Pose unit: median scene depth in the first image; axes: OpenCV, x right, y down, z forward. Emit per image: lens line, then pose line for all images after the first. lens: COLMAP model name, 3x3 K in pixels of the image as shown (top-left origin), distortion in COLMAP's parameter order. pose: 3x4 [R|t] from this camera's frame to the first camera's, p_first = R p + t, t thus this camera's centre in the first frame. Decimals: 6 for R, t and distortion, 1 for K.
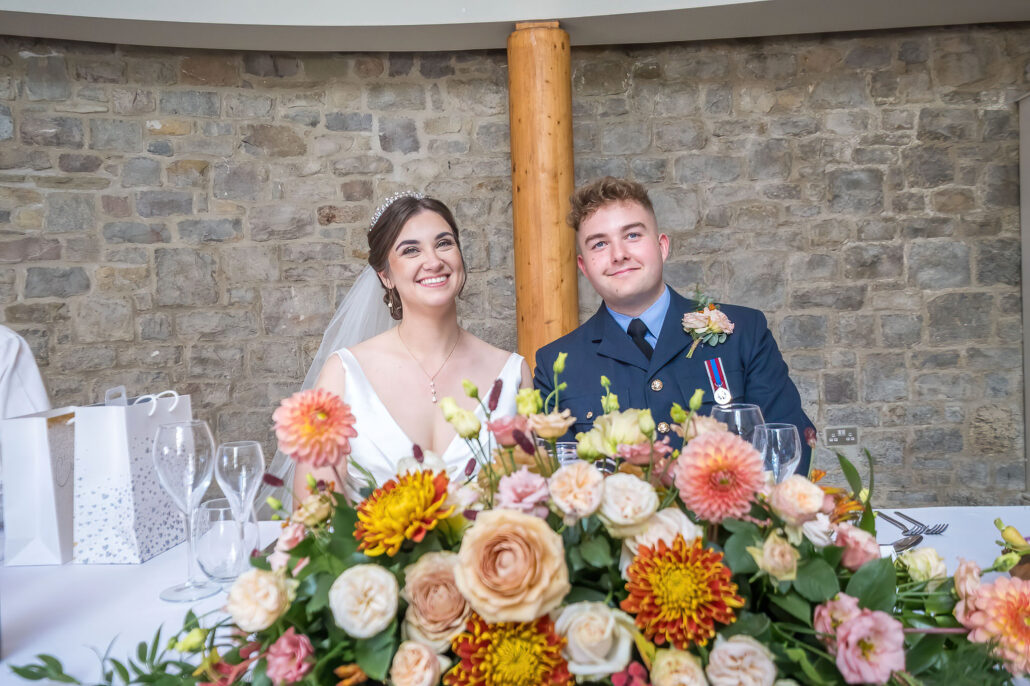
lens RADIAL K [[798.6, 0, 512.4], [0, 798.6, 343.8], [0, 0, 1]] dist [0.002050, 0.000498]
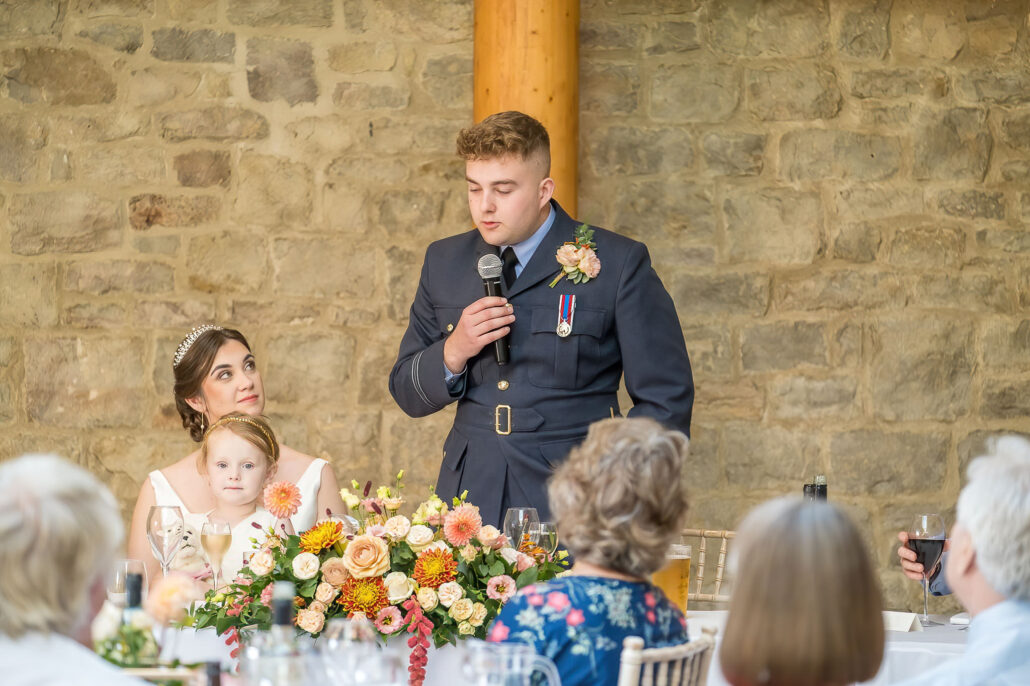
lens RADIAL K [[4741.8, 0, 515.1], [0, 4741.8, 343.5], [0, 0, 1]] dist [0.061229, 0.000000]
pose [[0.997645, 0.043307, -0.053180, 0.204543], [-0.044343, 0.998846, -0.018450, -0.020772], [0.052320, 0.020764, 0.998414, -2.302462]]
